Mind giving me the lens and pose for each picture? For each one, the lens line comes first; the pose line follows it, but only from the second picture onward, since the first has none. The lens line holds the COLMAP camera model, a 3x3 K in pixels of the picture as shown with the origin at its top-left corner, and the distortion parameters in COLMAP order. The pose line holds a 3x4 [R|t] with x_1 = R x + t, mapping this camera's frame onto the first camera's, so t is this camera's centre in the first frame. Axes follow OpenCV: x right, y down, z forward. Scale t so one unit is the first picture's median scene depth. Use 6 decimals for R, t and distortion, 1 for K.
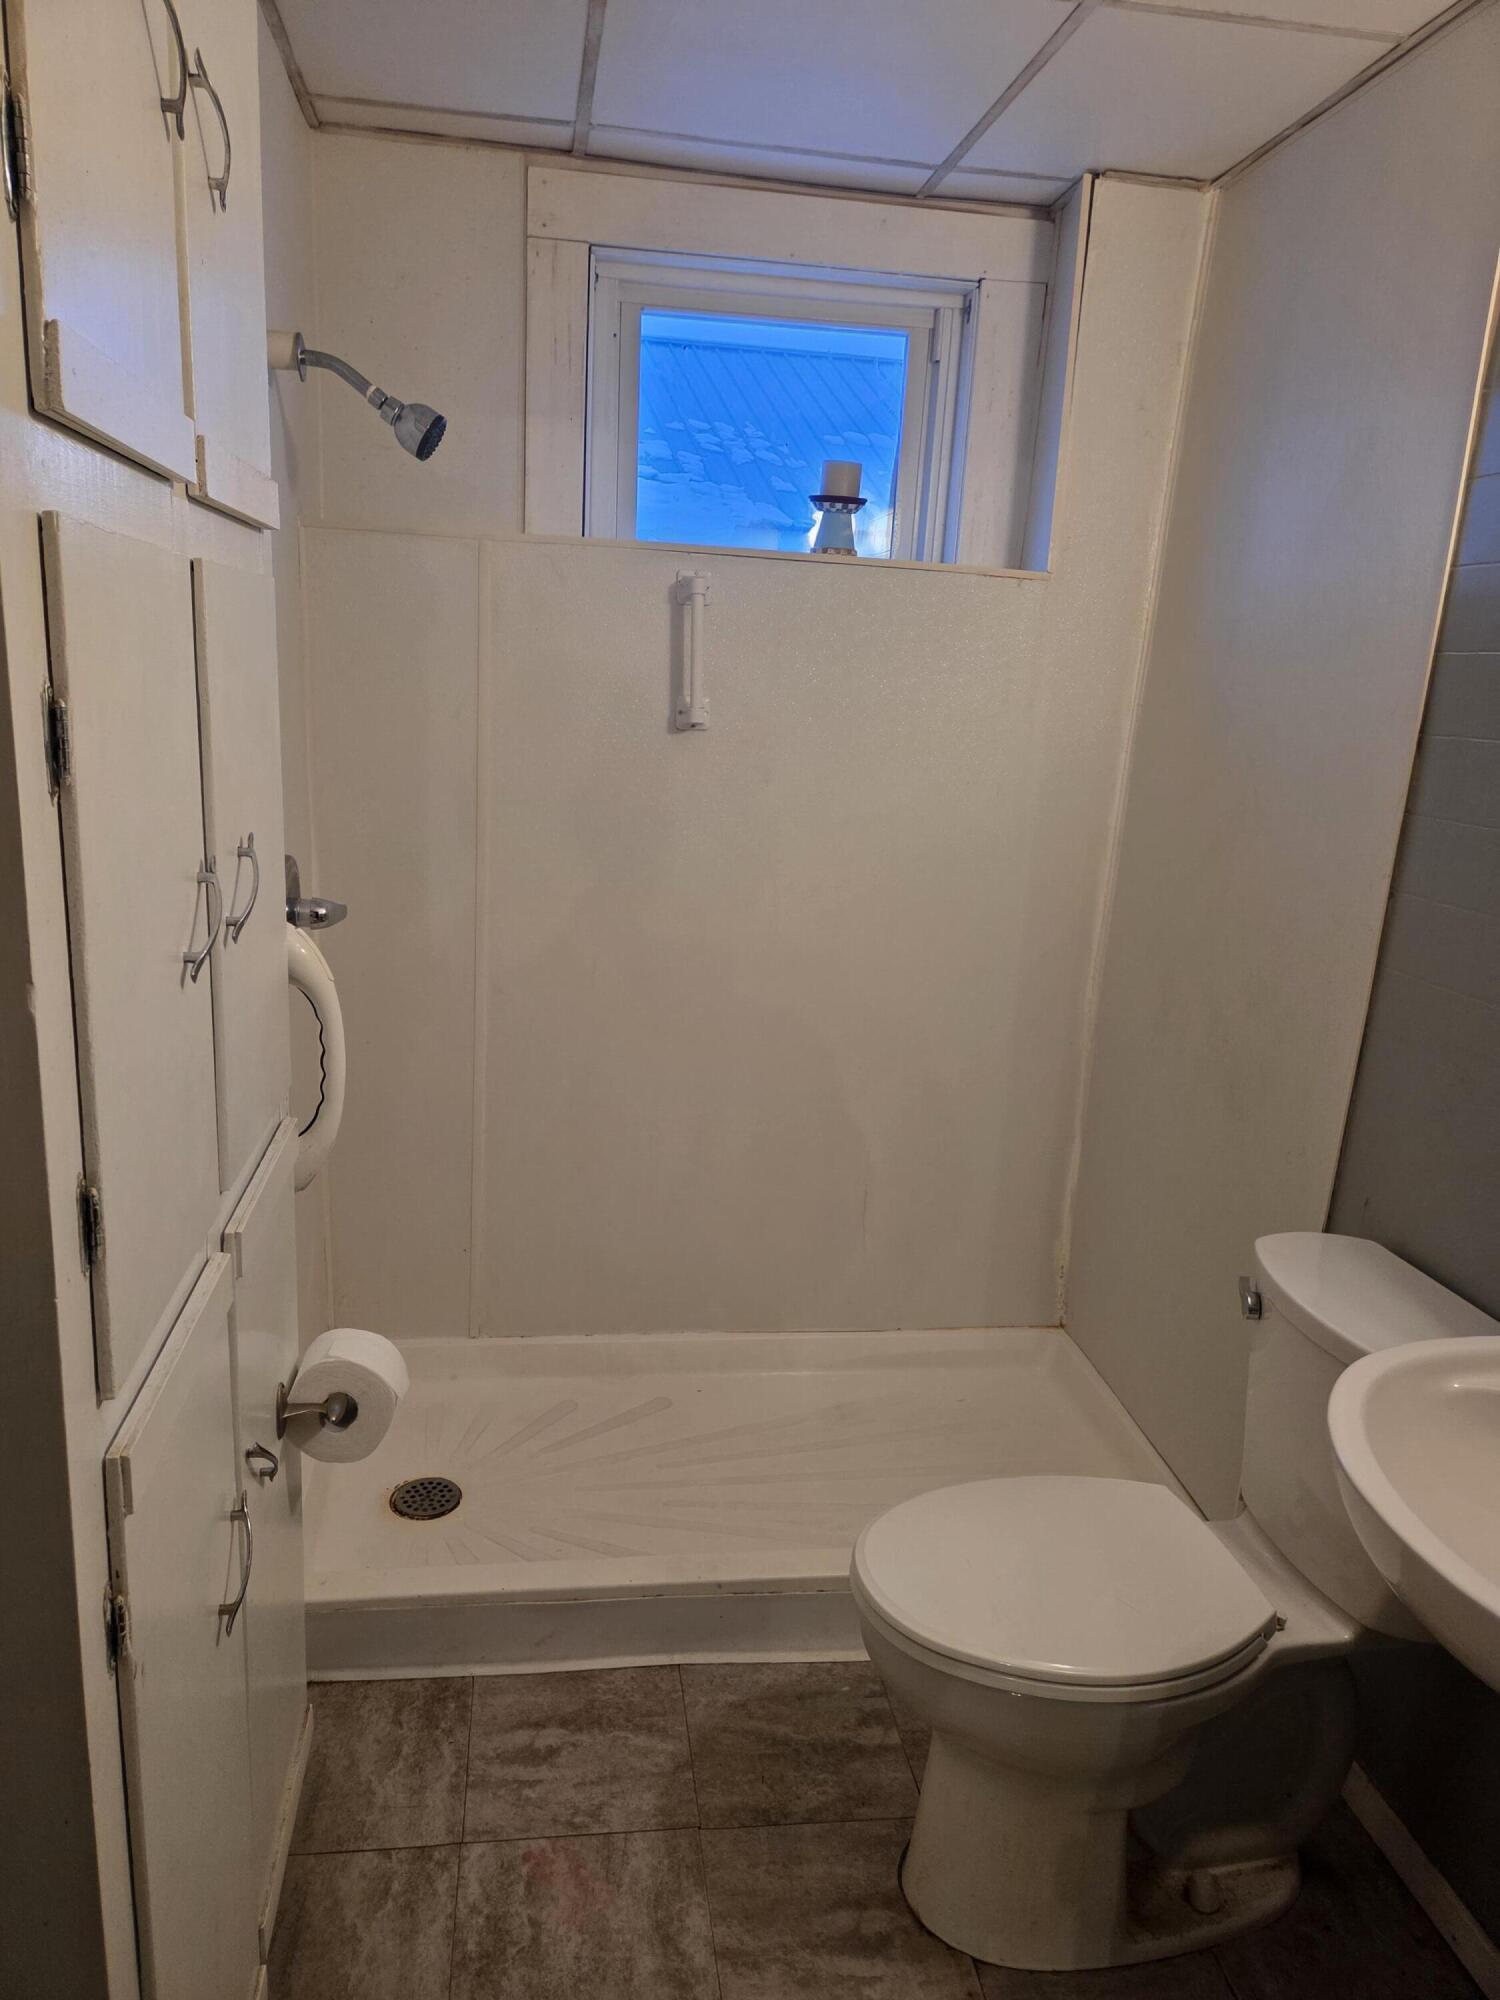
lens RADIAL K [[1317.5, 0, 729.4], [0, 1317.5, 1014.2], [0, 0, 1]] dist [0.078158, -0.070048]
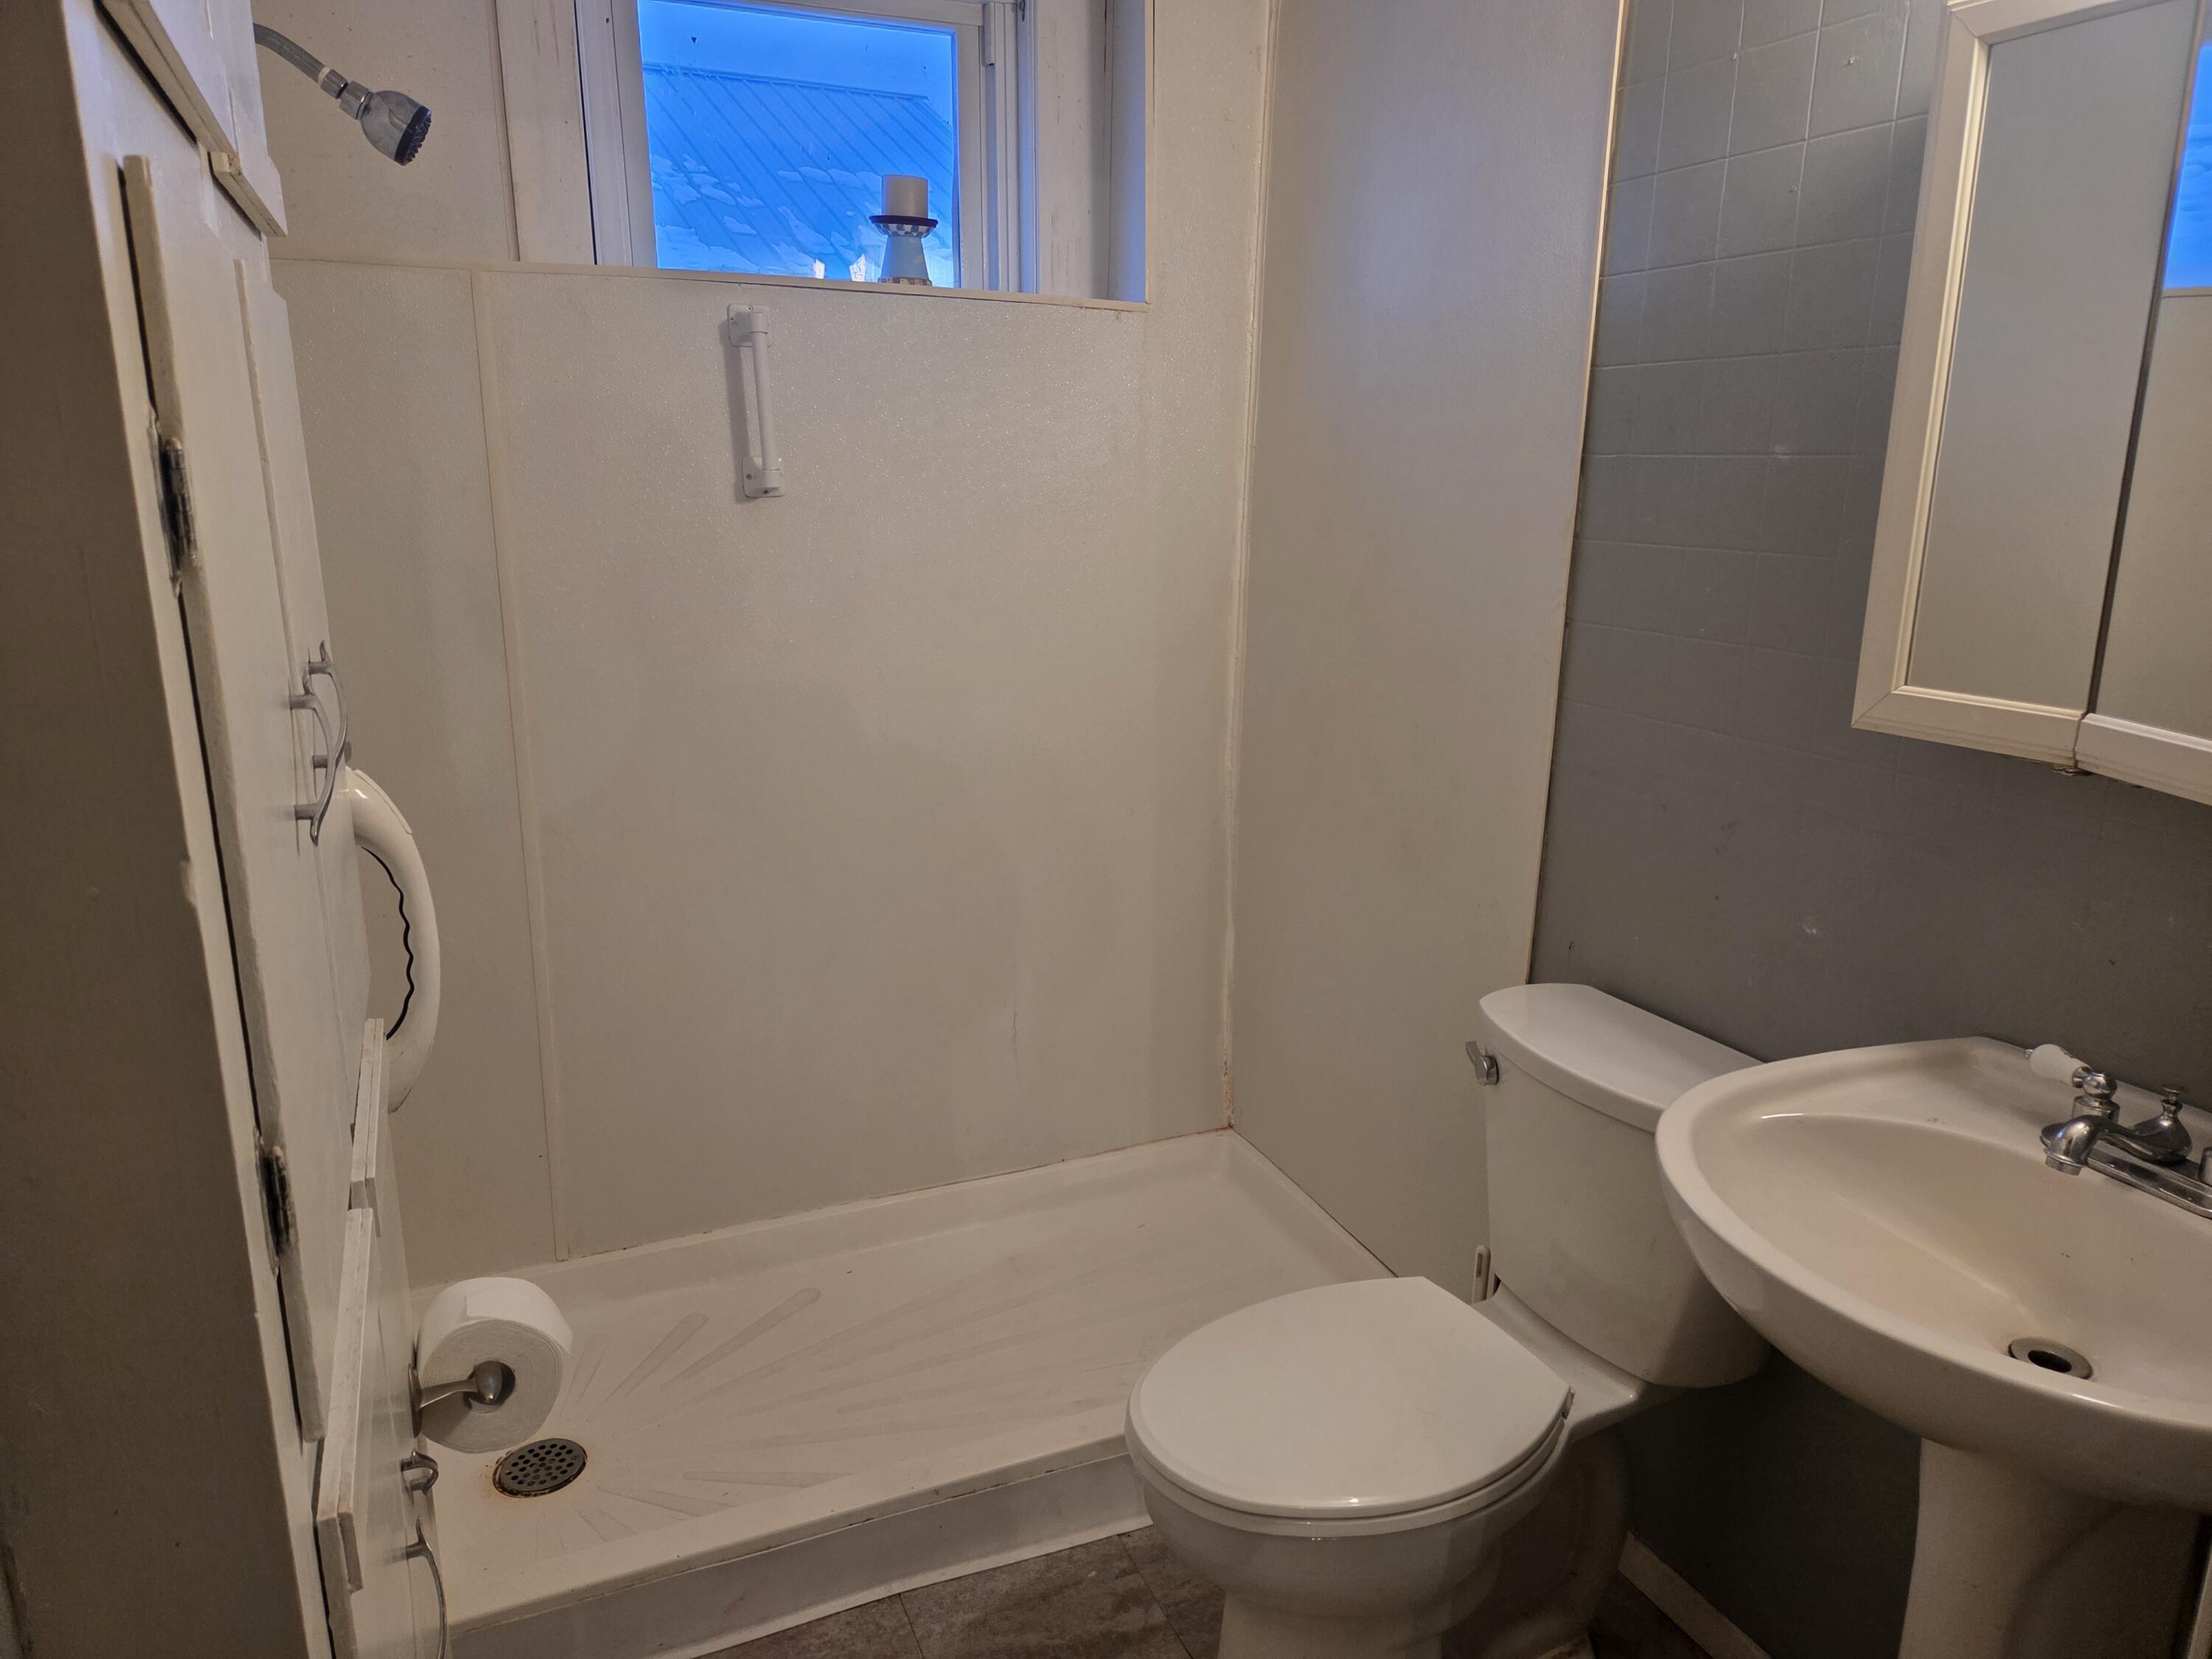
lens RADIAL K [[1457.2, 0, 1108.6], [0, 1457.2, 836.3], [0, 0, 1]] dist [0.078158, -0.070048]
pose [[0.962809, -0.112108, 0.245826, -0.088006], [0.109238, 0.993693, 0.025327, -0.000983], [-0.247115, 0.002469, 0.968983, 0.054800]]
